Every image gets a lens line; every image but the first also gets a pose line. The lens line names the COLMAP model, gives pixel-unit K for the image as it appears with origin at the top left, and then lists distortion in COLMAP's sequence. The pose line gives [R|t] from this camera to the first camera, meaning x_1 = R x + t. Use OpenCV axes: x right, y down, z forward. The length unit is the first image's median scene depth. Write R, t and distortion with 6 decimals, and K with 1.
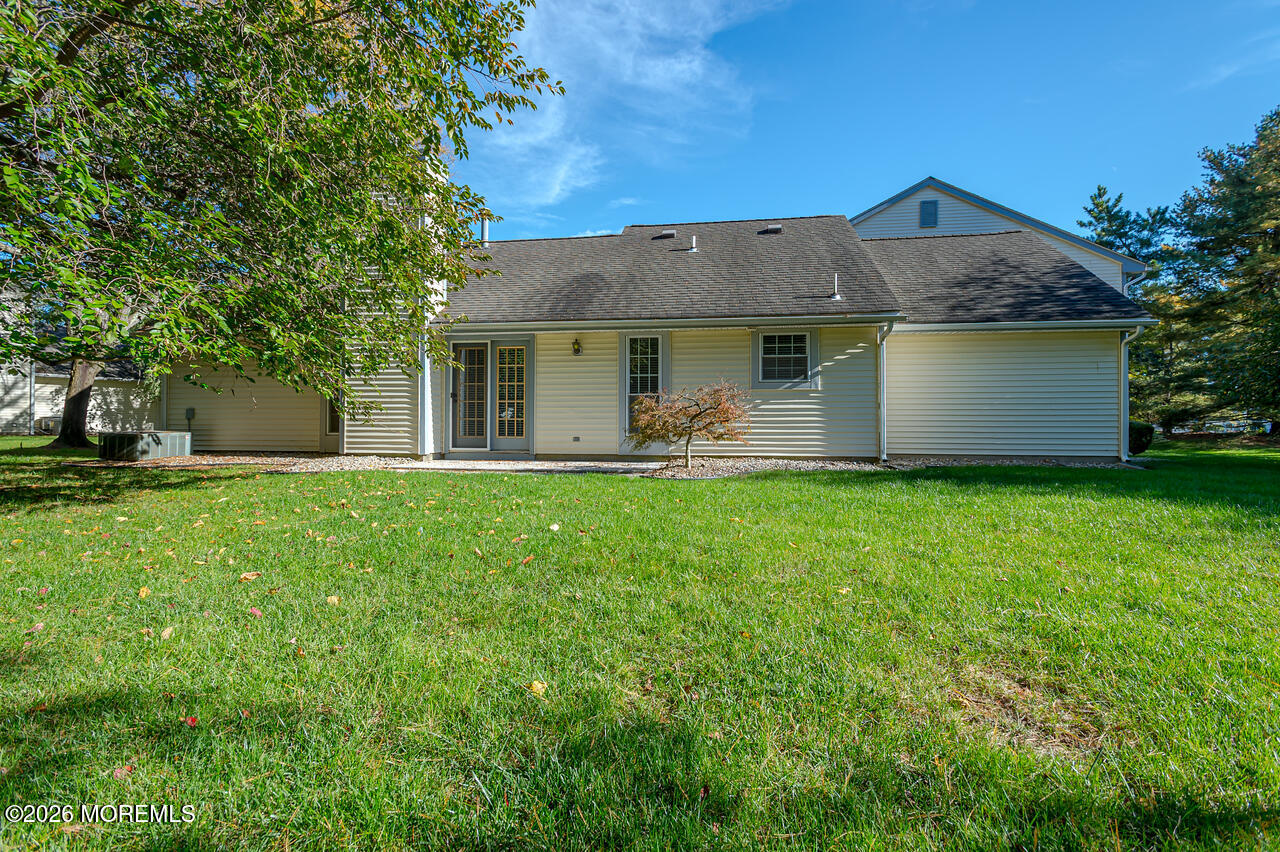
lens RADIAL K [[594.9, 0, 640.0], [0, 594.9, 424.3], [0, 0, 1]] dist [0.017408, -0.000222]
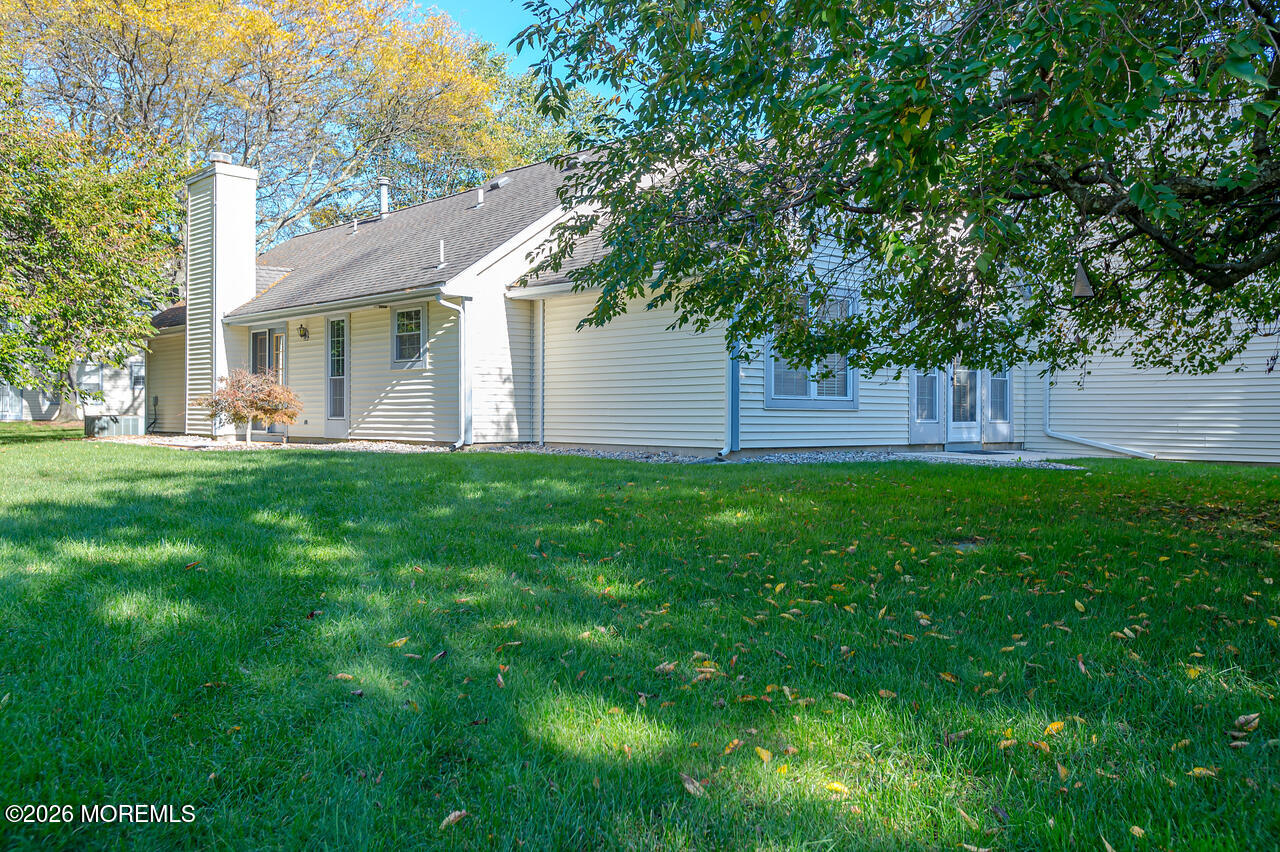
lens RADIAL K [[1117.4, 0, 638.9], [0, 1117.4, 423.9], [0, 0, 1]] dist [0.008136, 0.002477]
pose [[0.780322, 0.004776, -0.625359, 1.581298], [-0.004403, 0.999988, 0.002143, 0.021822], [0.625362, 0.001081, 0.780334, -0.143769]]
